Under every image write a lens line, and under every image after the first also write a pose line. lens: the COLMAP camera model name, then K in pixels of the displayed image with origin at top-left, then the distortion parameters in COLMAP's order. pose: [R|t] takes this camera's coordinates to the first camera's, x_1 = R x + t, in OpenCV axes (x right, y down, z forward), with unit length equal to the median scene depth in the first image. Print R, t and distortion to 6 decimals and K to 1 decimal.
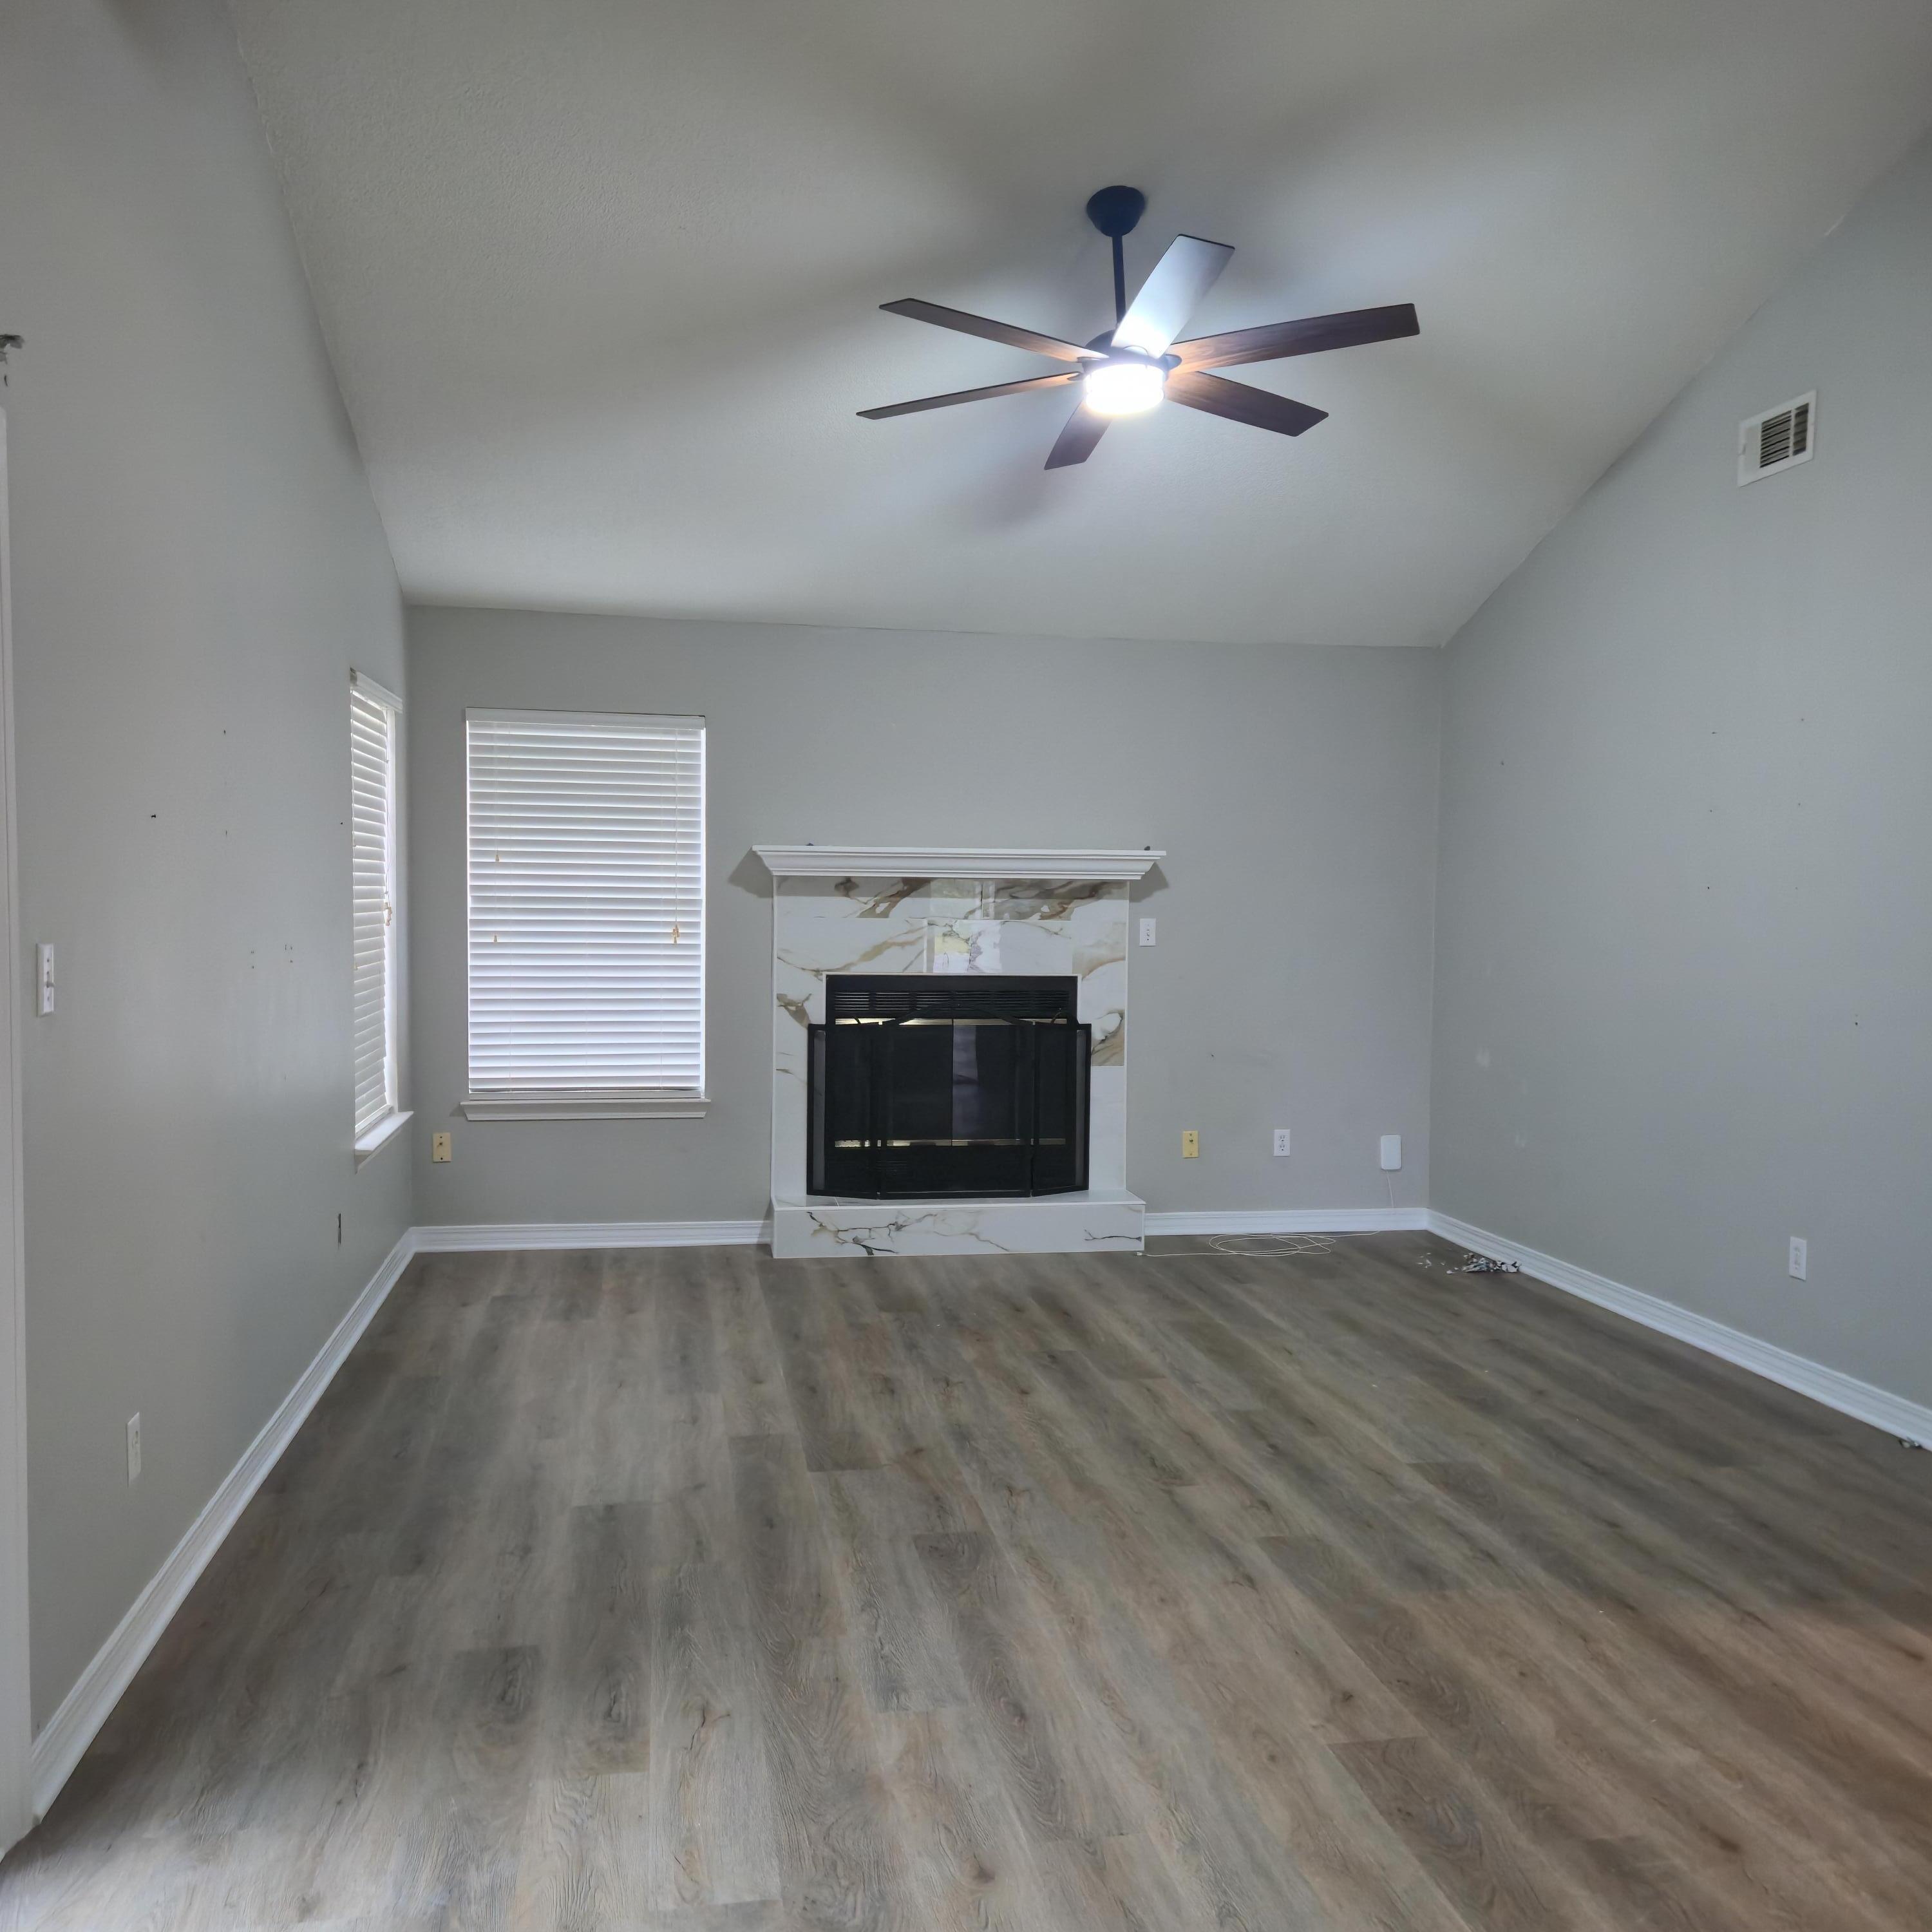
lens RADIAL K [[1740.0, 0, 962.2], [0, 1740.0, 977.5], [0, 0, 1]] dist [0.065137, -0.049683]
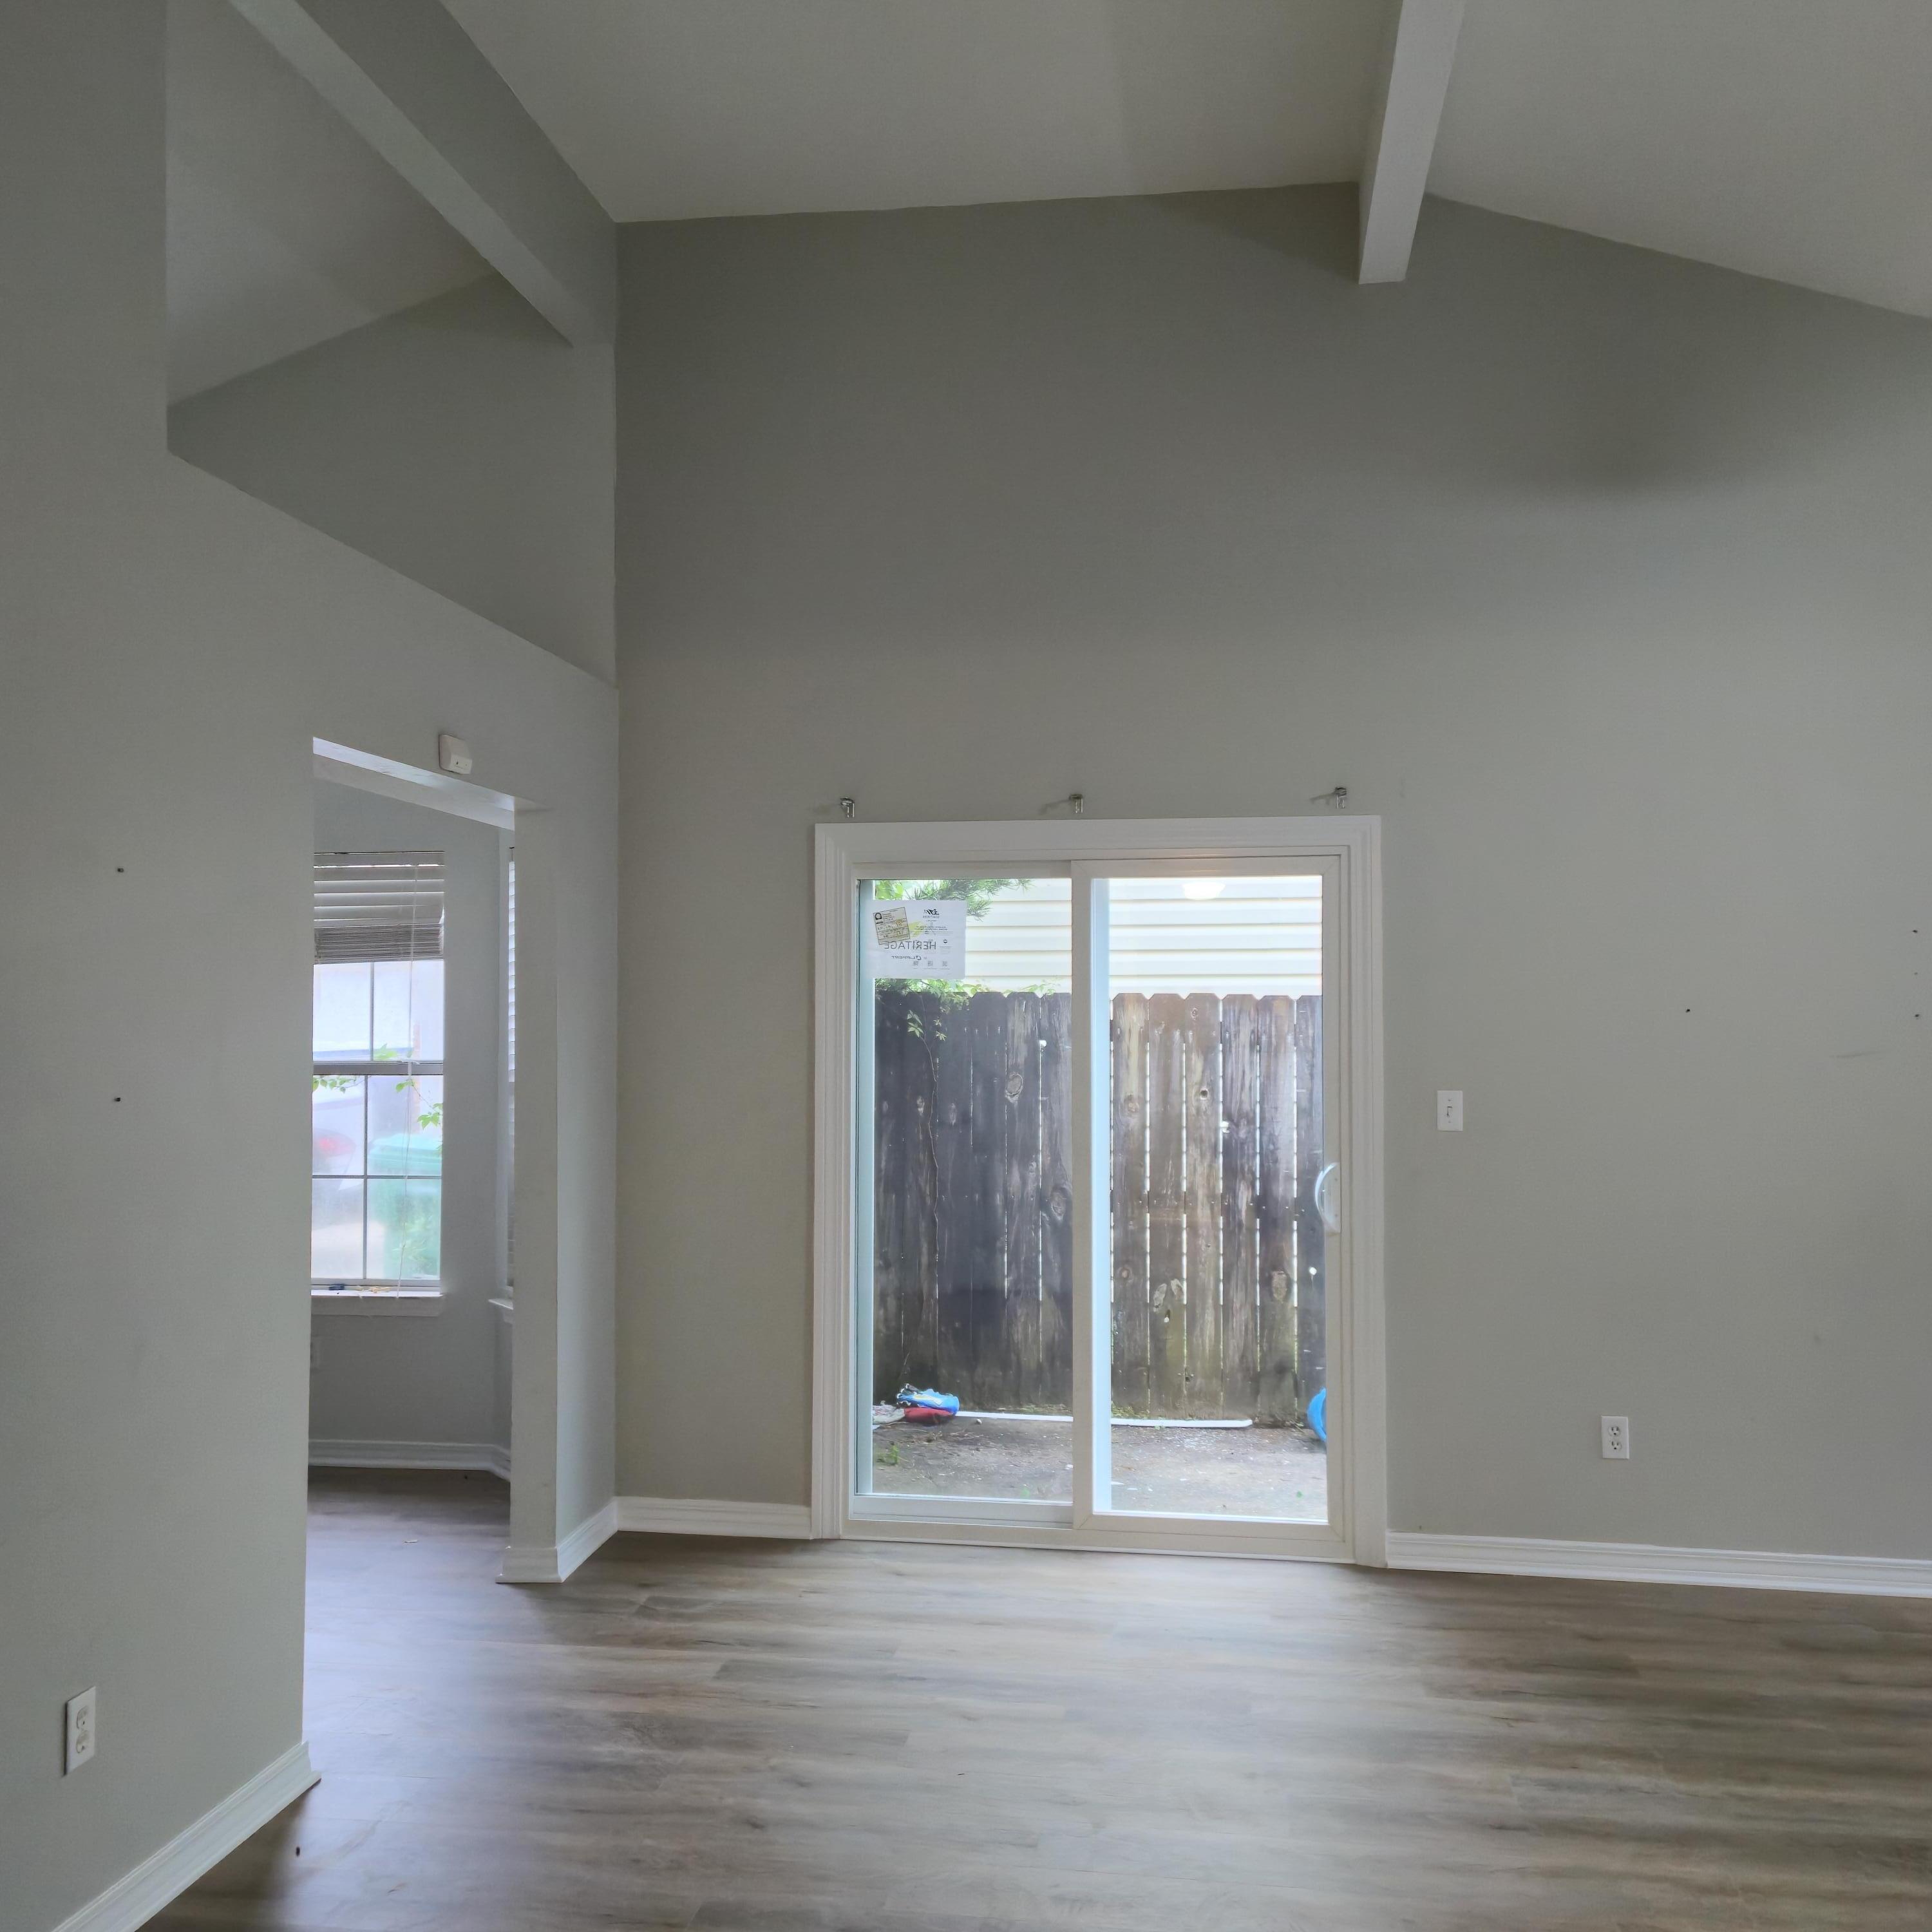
lens RADIAL K [[1740.0, 0, 974.3], [0, 1740.0, 963.3], [0, 0, 1]] dist [0.065137, -0.049683]
pose [[-0.320252, -0.029813, -0.946863, 0.546641], [-0.047902, 0.998736, -0.015244, -0.041385], [0.946121, 0.040475, -0.321275, 0.460792]]
